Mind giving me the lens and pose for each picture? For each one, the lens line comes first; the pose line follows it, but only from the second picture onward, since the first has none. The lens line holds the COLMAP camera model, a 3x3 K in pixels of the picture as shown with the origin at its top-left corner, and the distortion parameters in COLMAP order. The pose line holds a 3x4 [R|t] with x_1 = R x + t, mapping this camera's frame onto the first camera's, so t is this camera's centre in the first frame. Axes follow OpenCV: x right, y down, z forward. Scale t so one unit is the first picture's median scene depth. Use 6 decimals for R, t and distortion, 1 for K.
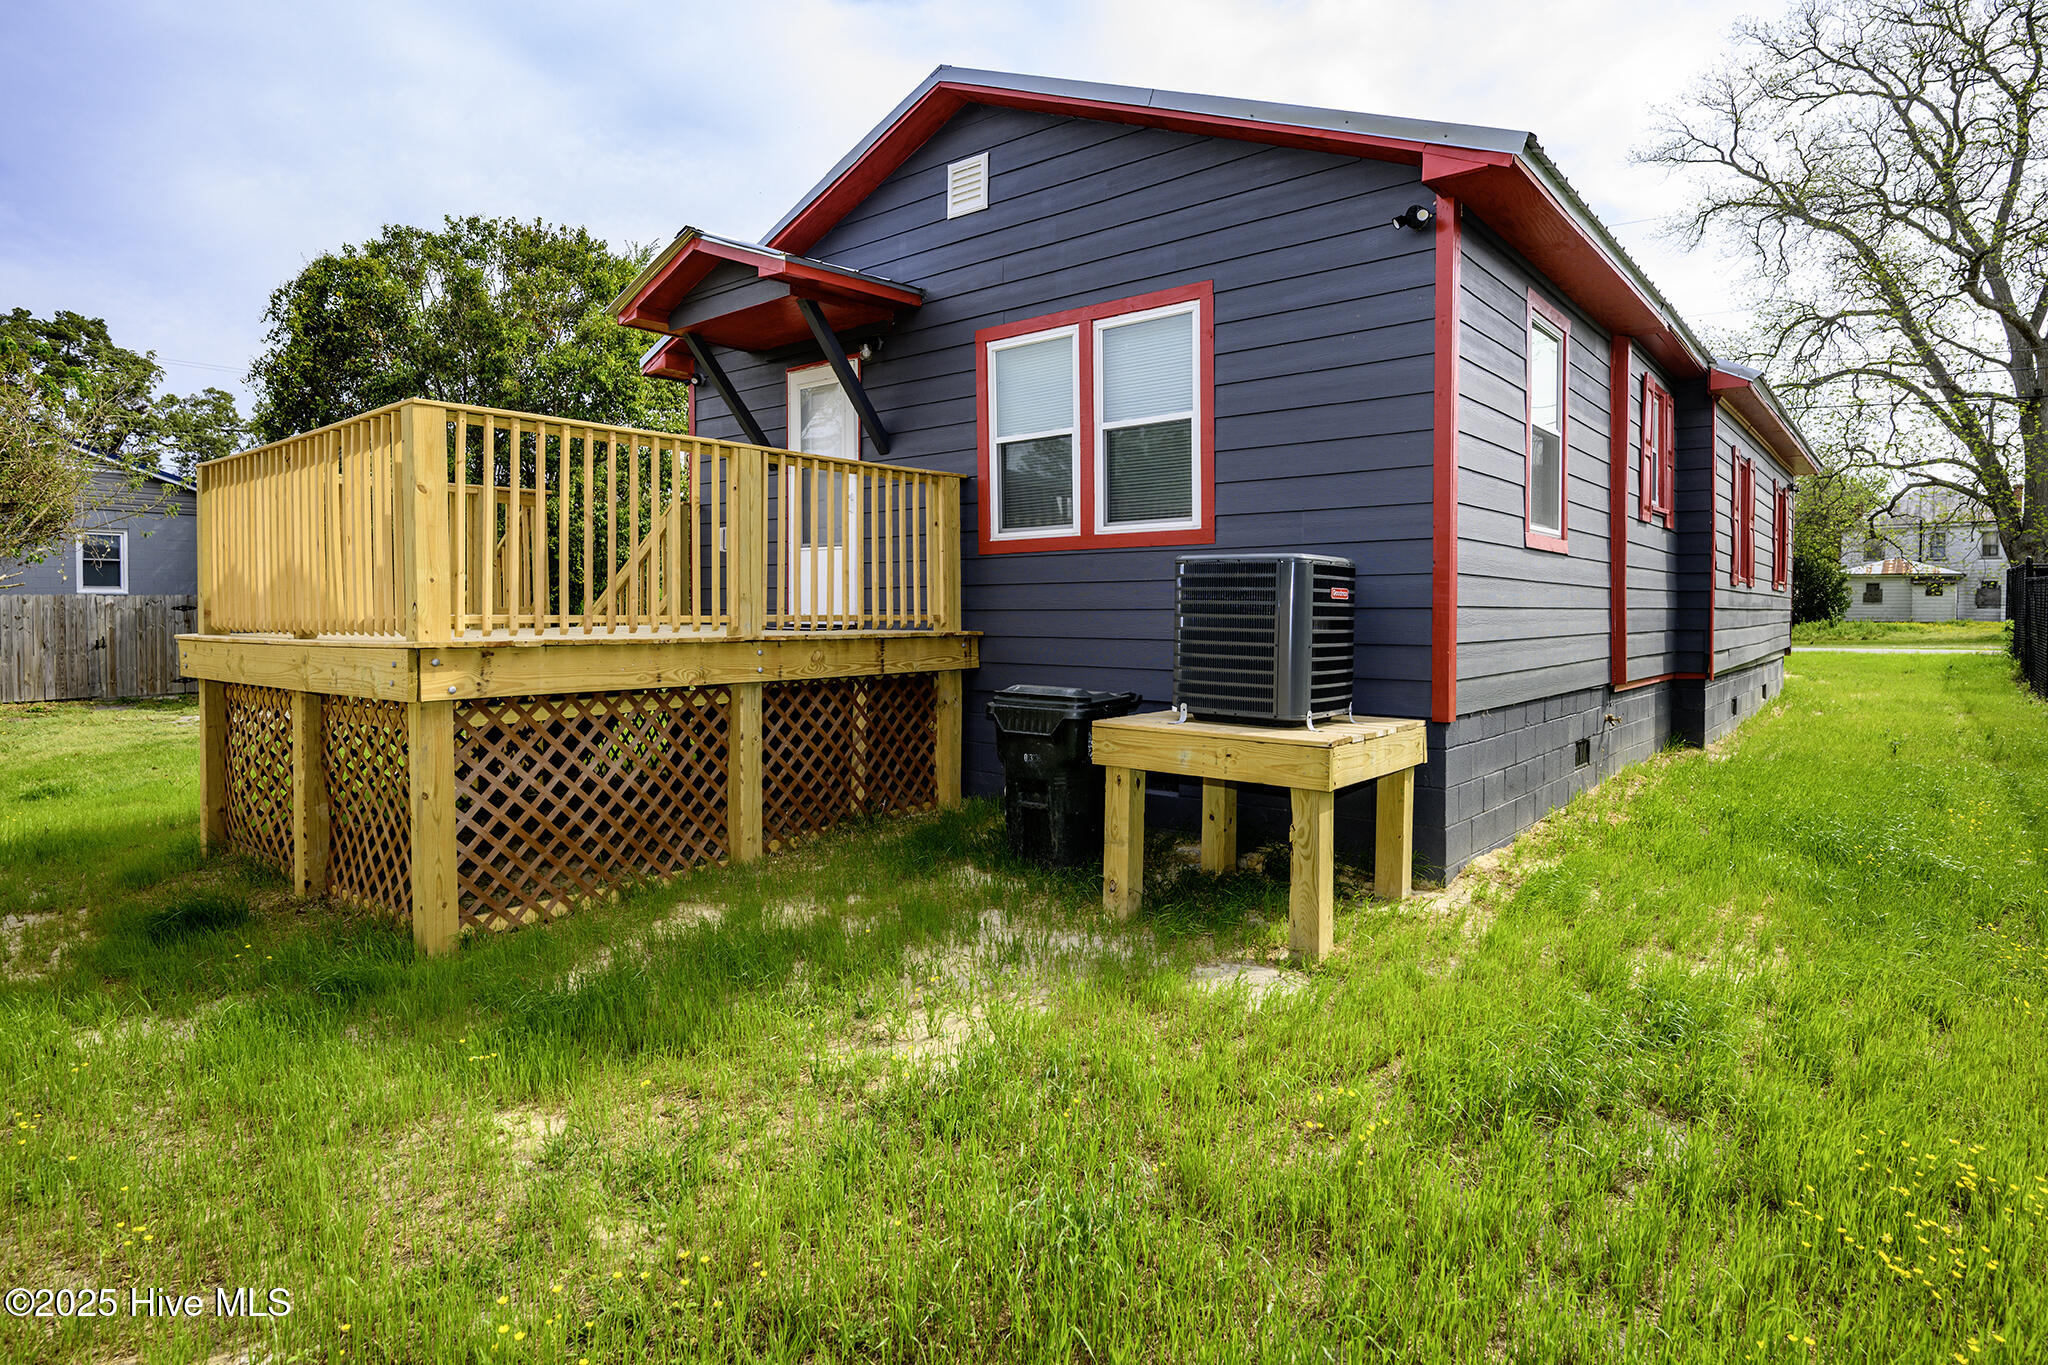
lens RADIAL K [[1096.0, 0, 1019.0], [0, 1096.0, 630.0], [0, 0, 1]] dist [0.002339, 0.000097]
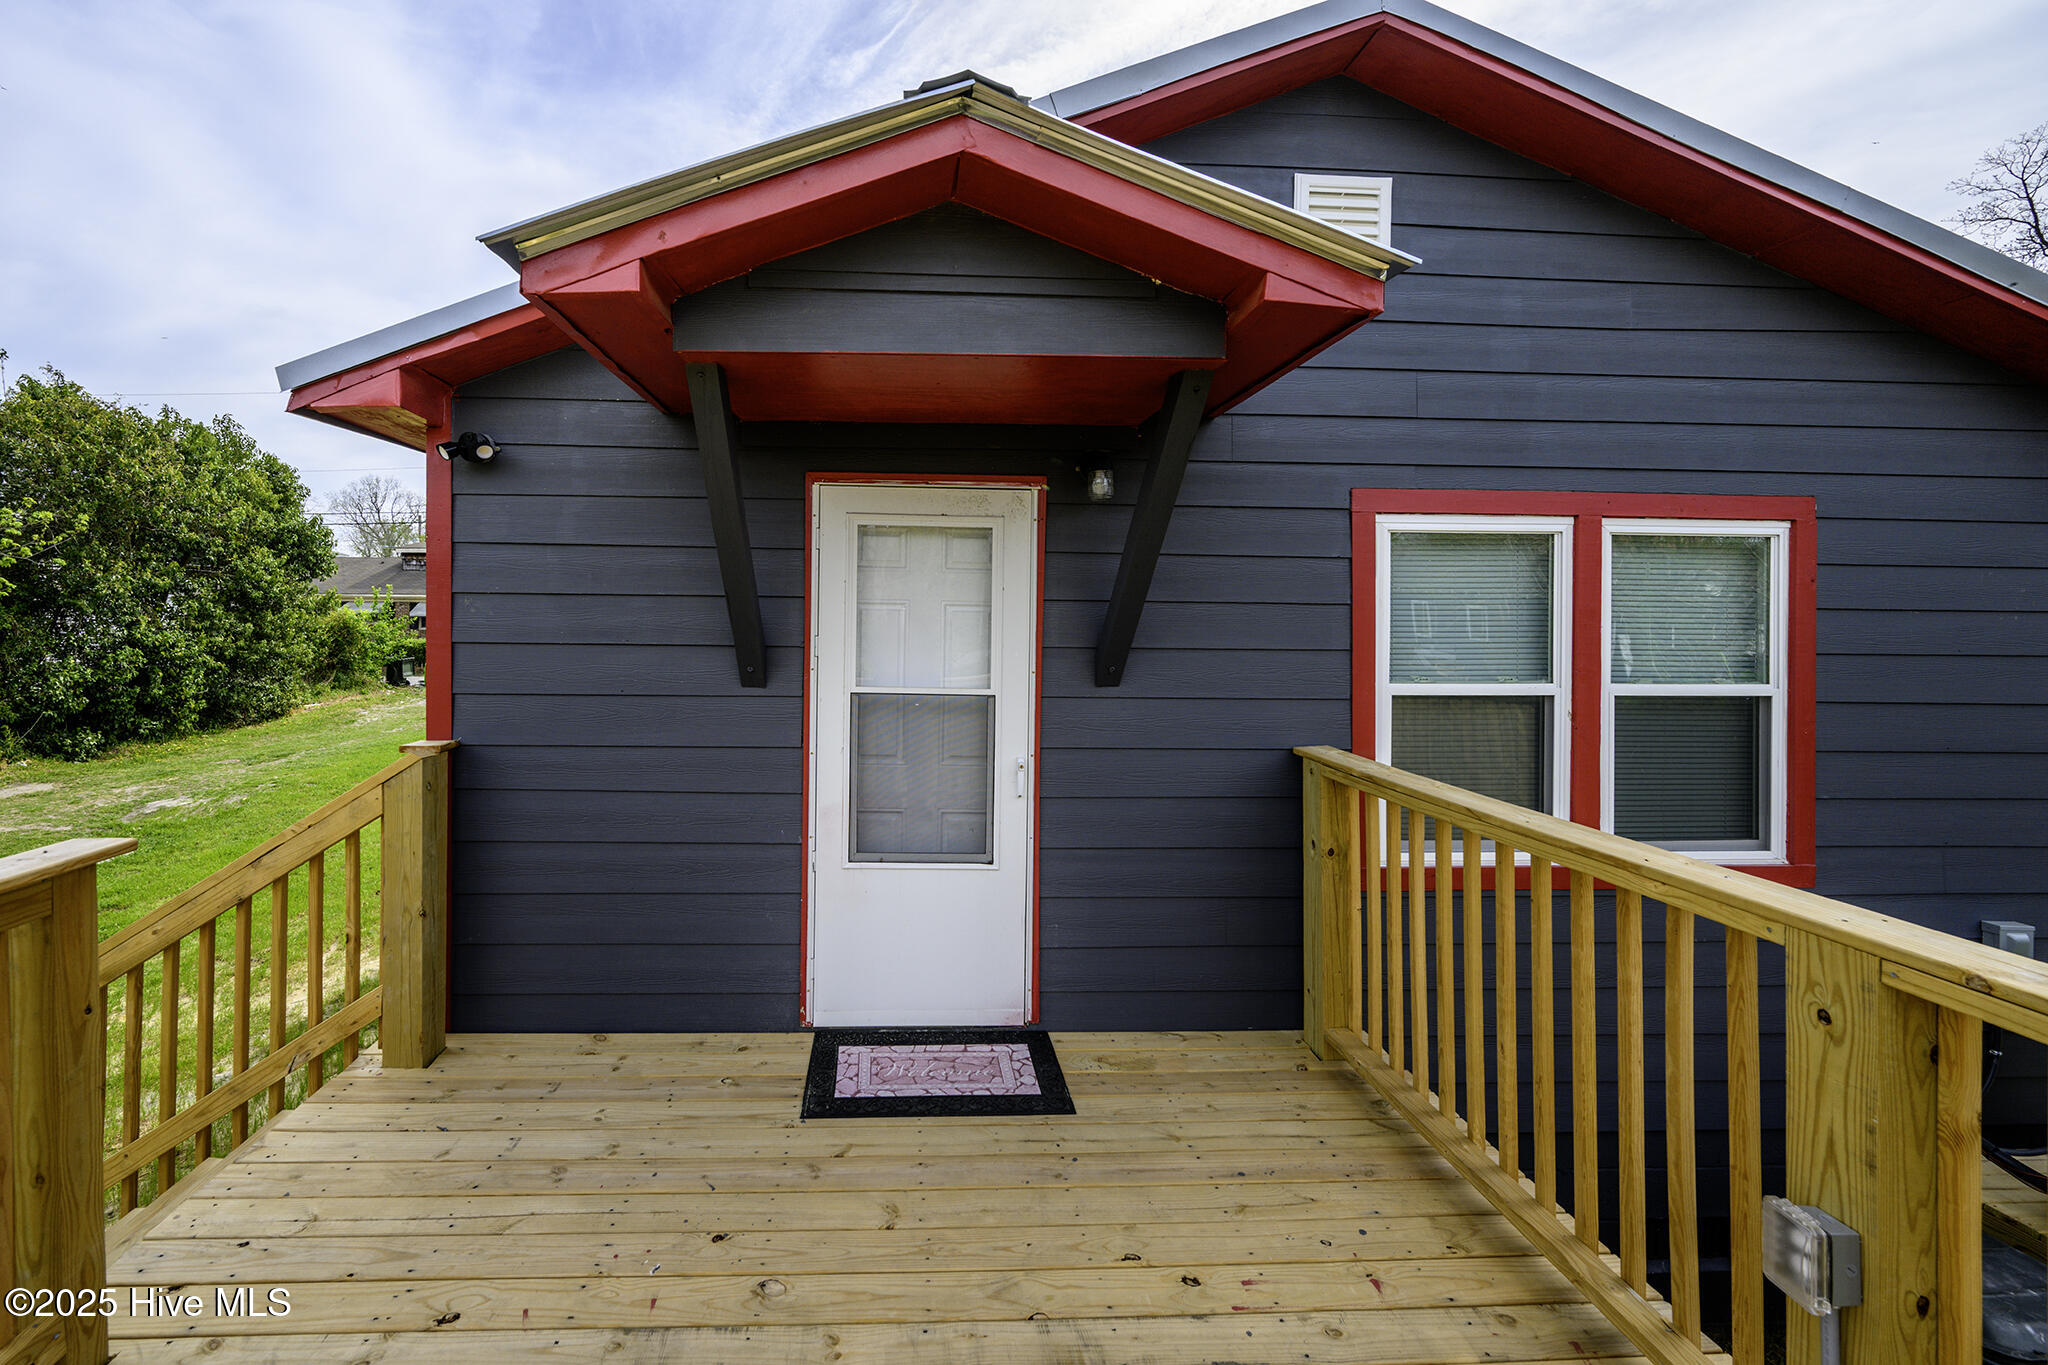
lens RADIAL K [[852.5, 0, 921.5], [0, 852.5, 604.9], [0, 0, 1]] dist [-0.000872, -0.000508]
pose [[0.741277, 0.015567, 0.671019, -0.176466], [0.002853, 0.999649, -0.026342, -0.074191], [-0.671194, 0.021440, 0.740972, 0.302914]]
